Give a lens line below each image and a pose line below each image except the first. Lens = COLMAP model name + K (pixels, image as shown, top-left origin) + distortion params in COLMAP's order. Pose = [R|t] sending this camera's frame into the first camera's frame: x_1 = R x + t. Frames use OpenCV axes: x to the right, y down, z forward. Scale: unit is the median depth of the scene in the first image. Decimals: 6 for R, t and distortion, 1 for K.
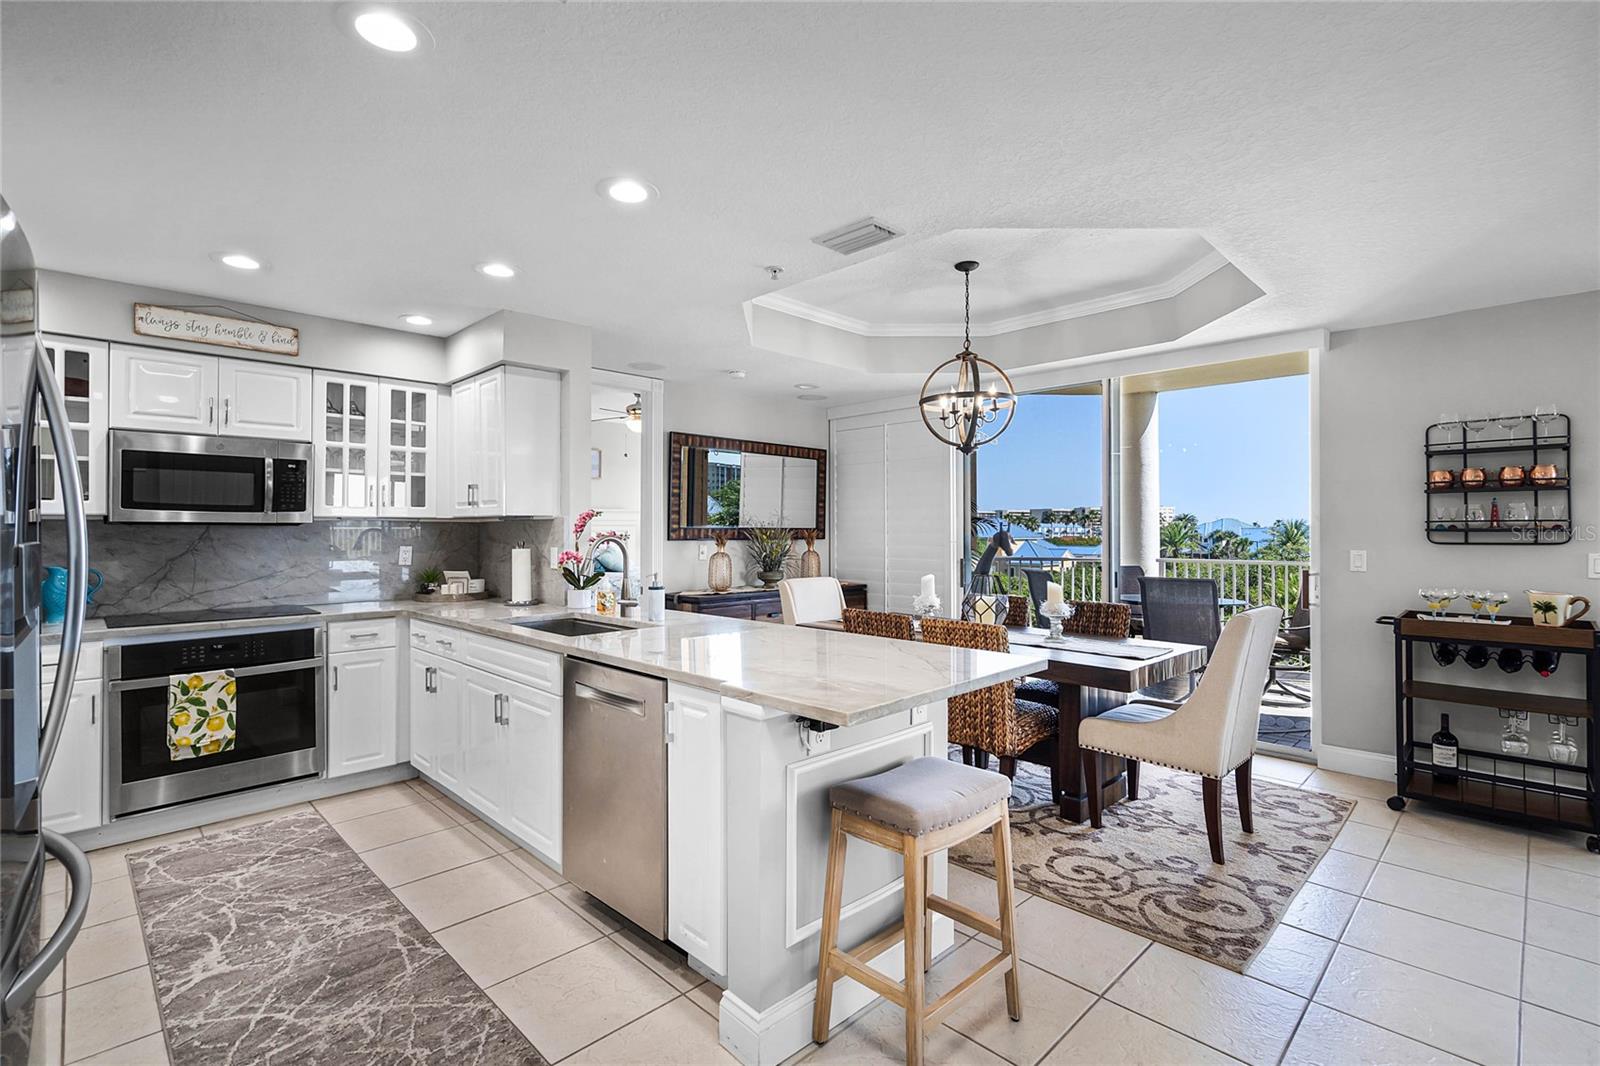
lens RADIAL K [[730.6, 0, 797.4], [0, 730.6, 523.6], [0, 0, 1]] dist [-0.003875, 0.002206]
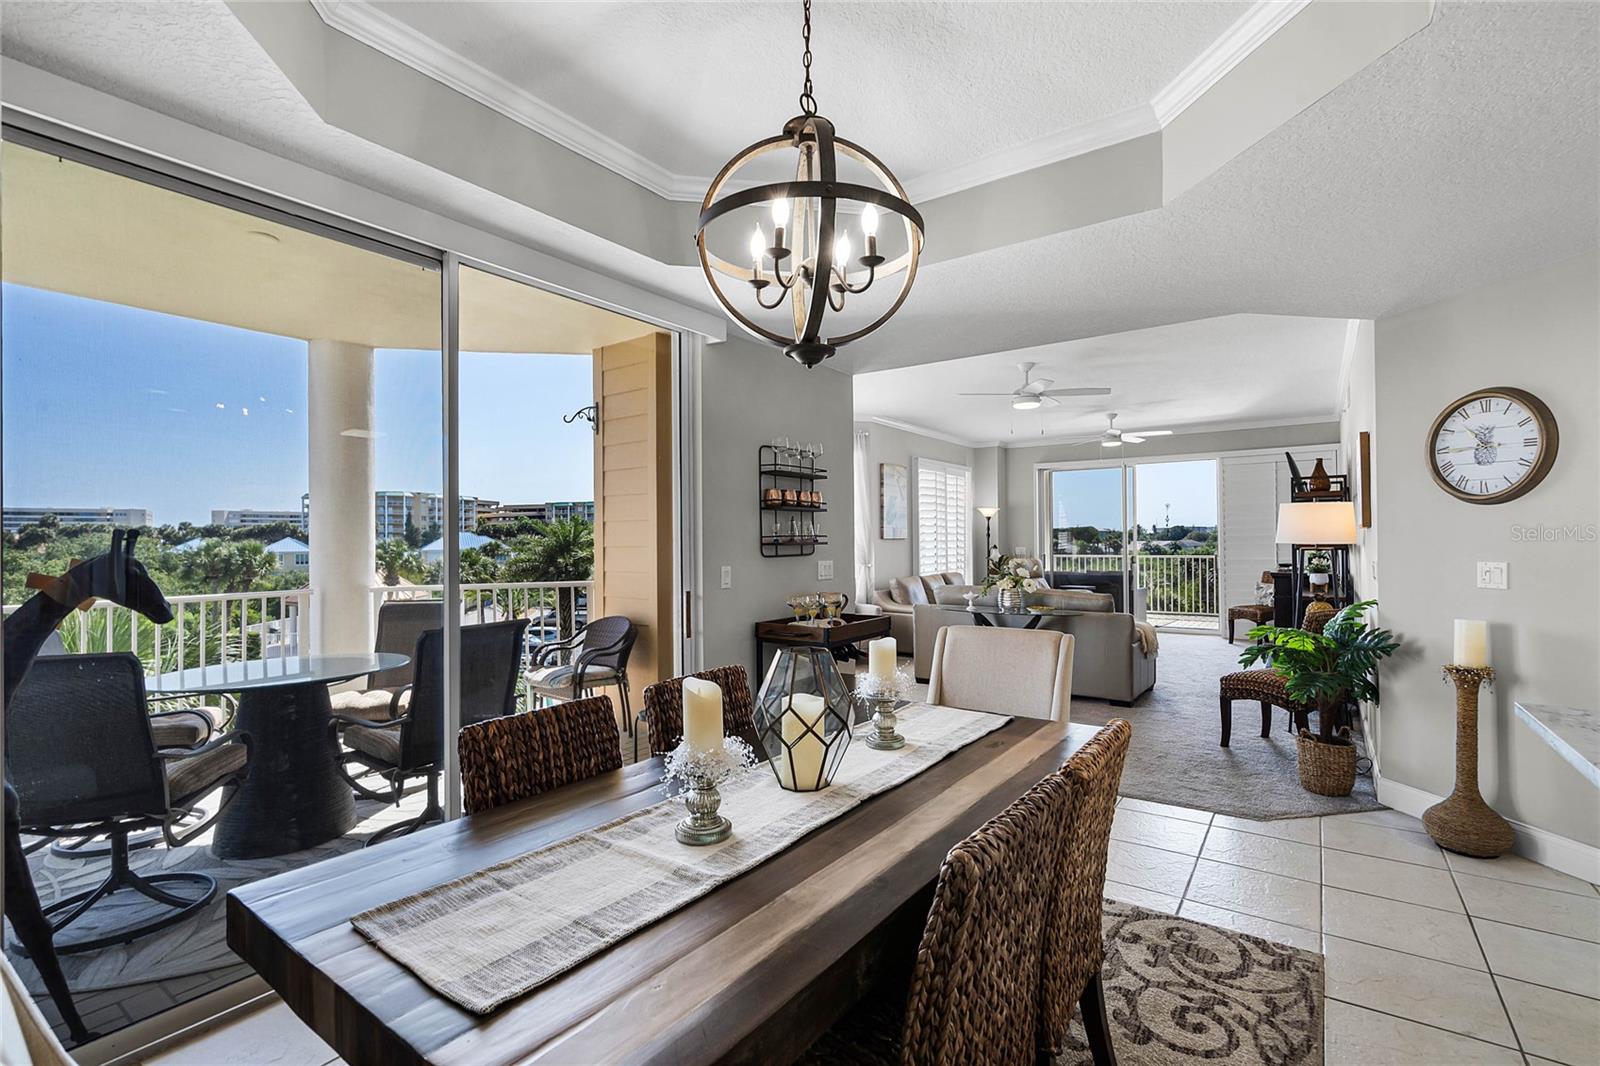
lens RADIAL K [[730.6, 0, 795.9], [0, 730.6, 538.5], [0, 0, 1]] dist [-0.003875, 0.002206]
pose [[-0.170184, 0.004485, 0.985402, -0.194709], [0.001575, 0.999990, -0.004279, 0.005772], [-0.985411, 0.000823, -0.170190, 1.198446]]
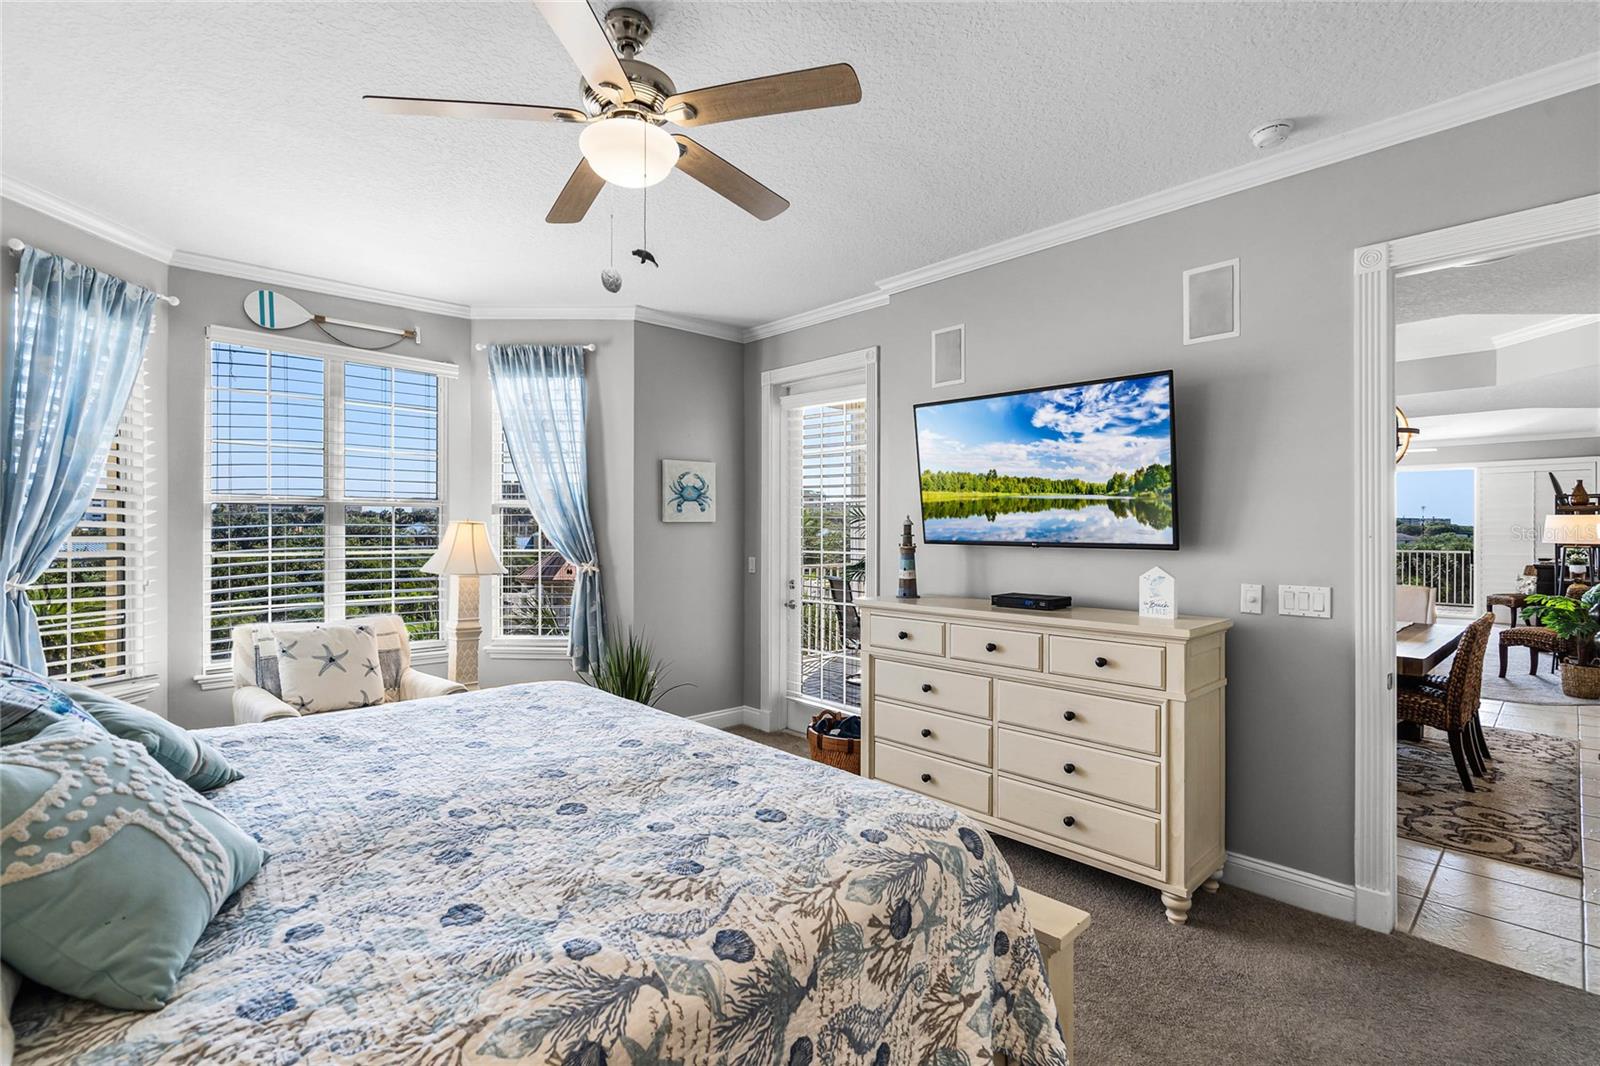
lens RADIAL K [[730.6, 0, 802.4], [0, 730.6, 528.1], [0, 0, 1]] dist [-0.003875, 0.002206]
pose [[0.021266, -0.002881, 0.999770, -0.974285], [-0.014037, 0.999896, 0.003180, -0.009019], [-0.999675, -0.014102, 0.021223, 1.999155]]
